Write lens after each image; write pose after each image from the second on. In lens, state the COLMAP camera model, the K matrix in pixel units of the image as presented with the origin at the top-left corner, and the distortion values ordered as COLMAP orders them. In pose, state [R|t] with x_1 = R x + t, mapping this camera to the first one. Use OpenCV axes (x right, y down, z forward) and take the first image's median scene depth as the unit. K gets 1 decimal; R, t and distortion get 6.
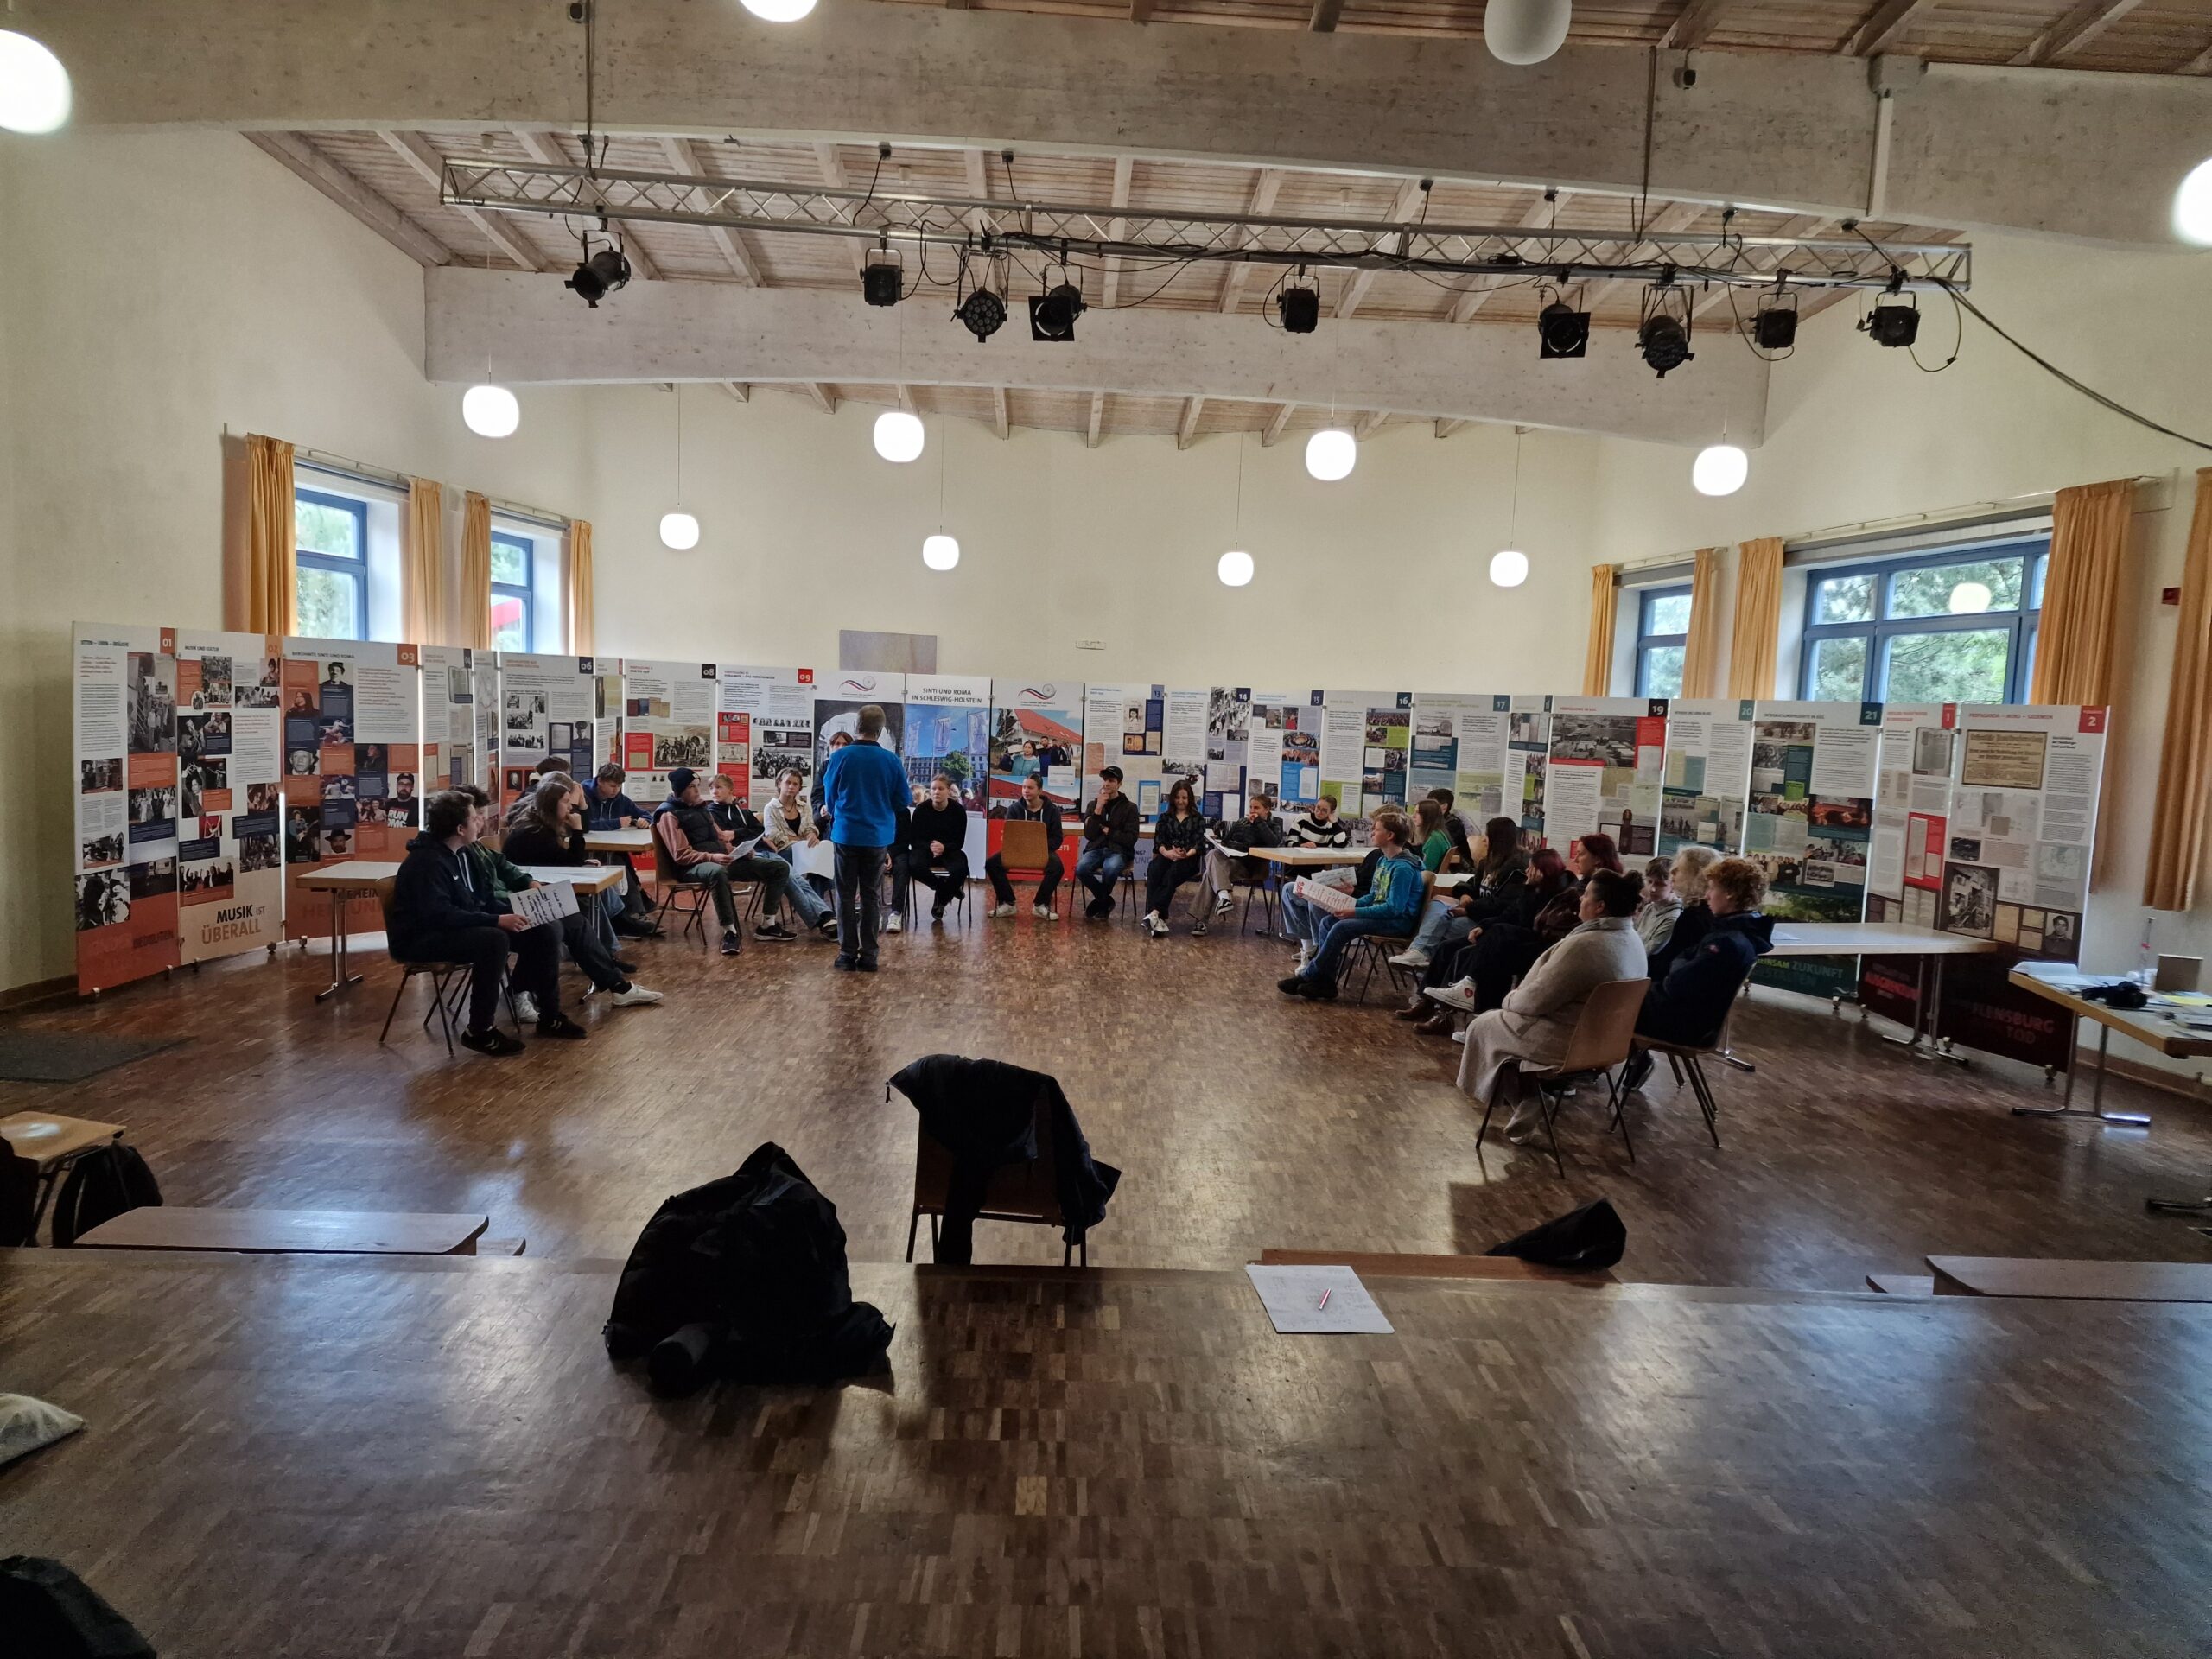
lens RADIAL K [[1472.7, 0, 1131.0], [0, 1472.7, 851.8], [0, 0, 1]] dist [0.078876, -0.071835]
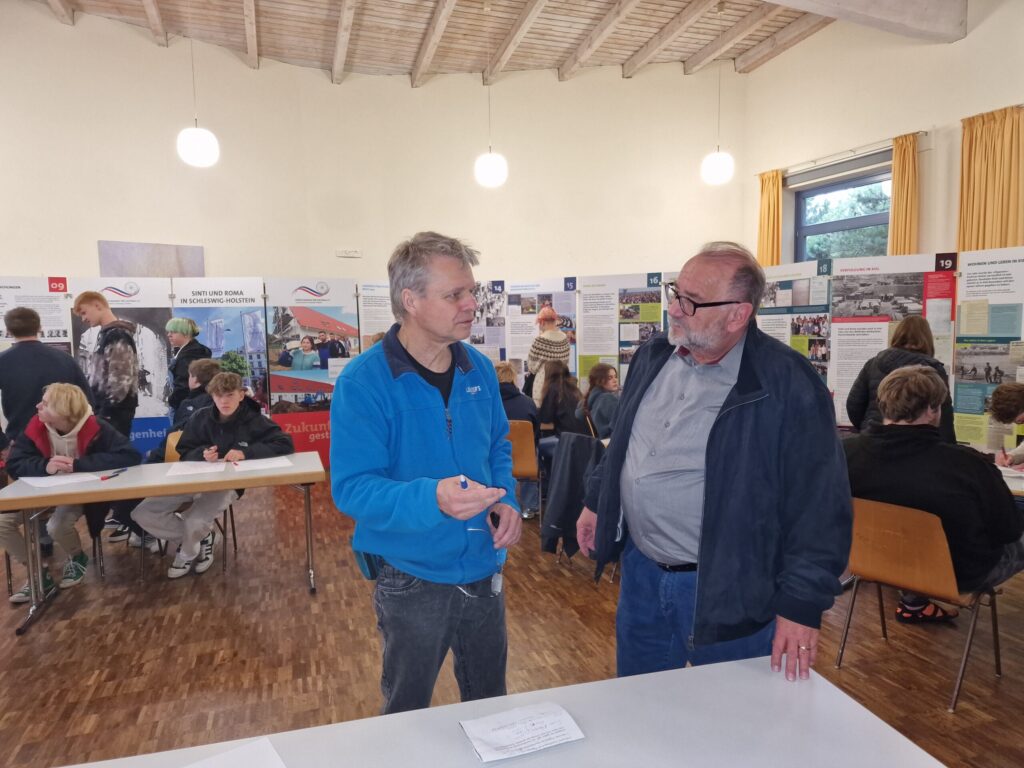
lens RADIAL K [[681.7, 0, 521.4], [0, 681.7, 388.5], [0, 0, 1]] dist [0.078876, -0.071835]
pose [[0.958020, -0.080589, 0.275141, -0.074813], [0.083207, 0.996530, 0.002163, -0.033130], [-0.274361, 0.020822, 0.961401, 0.600898]]
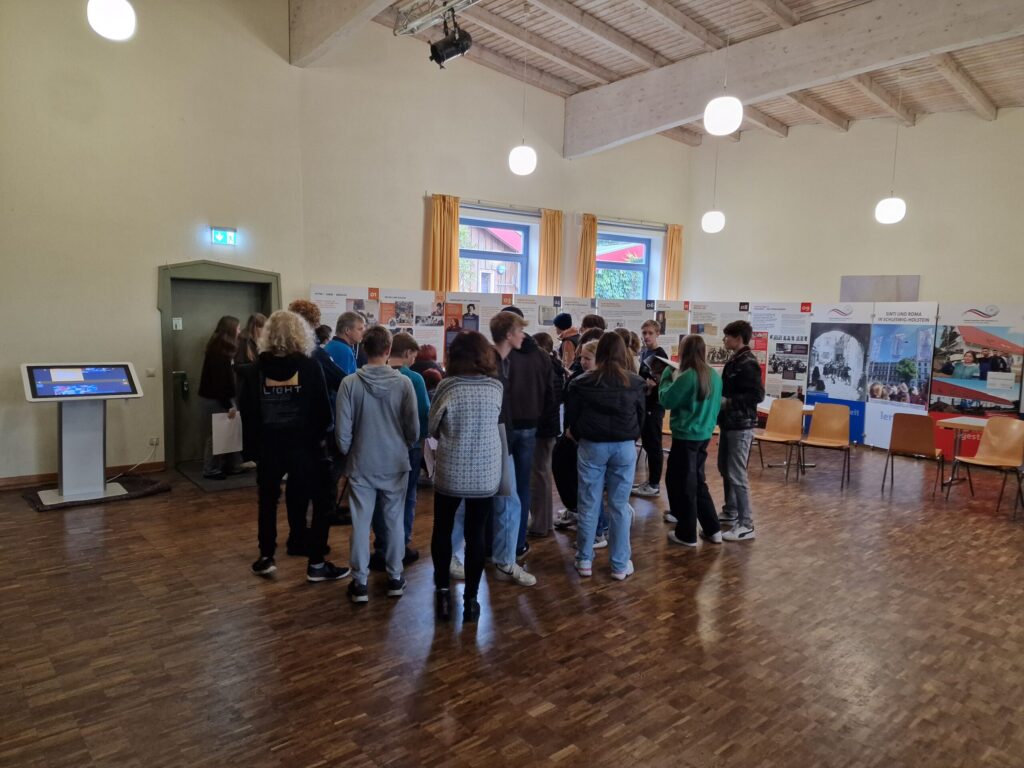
lens RADIAL K [[681.7, 0, 506.1], [0, 681.7, 382.3], [0, 0, 1]] dist [0.078876, -0.071835]
pose [[0.617619, 0.050731, -0.784840, 0.187500], [-0.080267, 0.996773, 0.001265, -0.022823], [0.782371, 0.062216, 0.619698, 0.407152]]
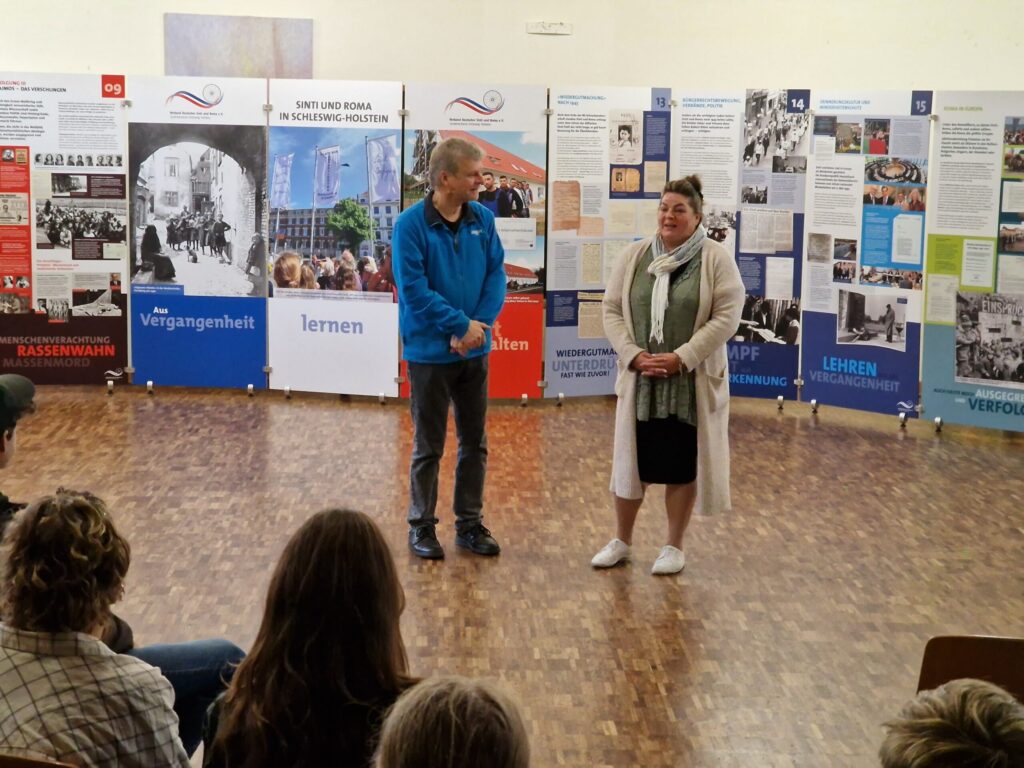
lens RADIAL K [[1951.3, 0, 507.0], [0, 1951.3, 405.5], [0, 0, 1]] dist [0.053014, 0.000000]
pose [[0.999697, -0.017761, -0.017041, -0.046644], [0.018506, 0.998834, 0.044583, -0.018929], [0.016230, -0.044885, 0.998860, 0.185714]]
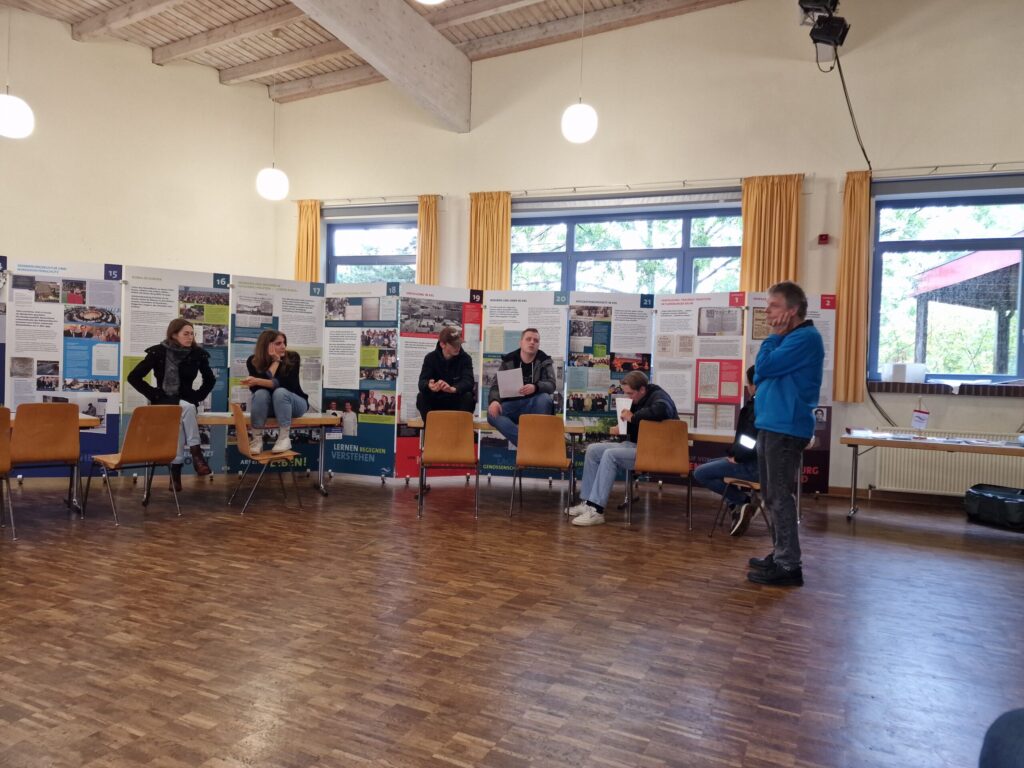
lens RADIAL K [[681.7, 0, 519.5], [0, 681.7, 387.5], [0, 0, 1]] dist [0.078876, -0.071835]
pose [[0.464421, -0.039866, 0.884717, -0.190533], [0.077096, 0.997014, 0.004456, -0.011444], [-0.882253, 0.066139, 0.466107, 0.661657]]
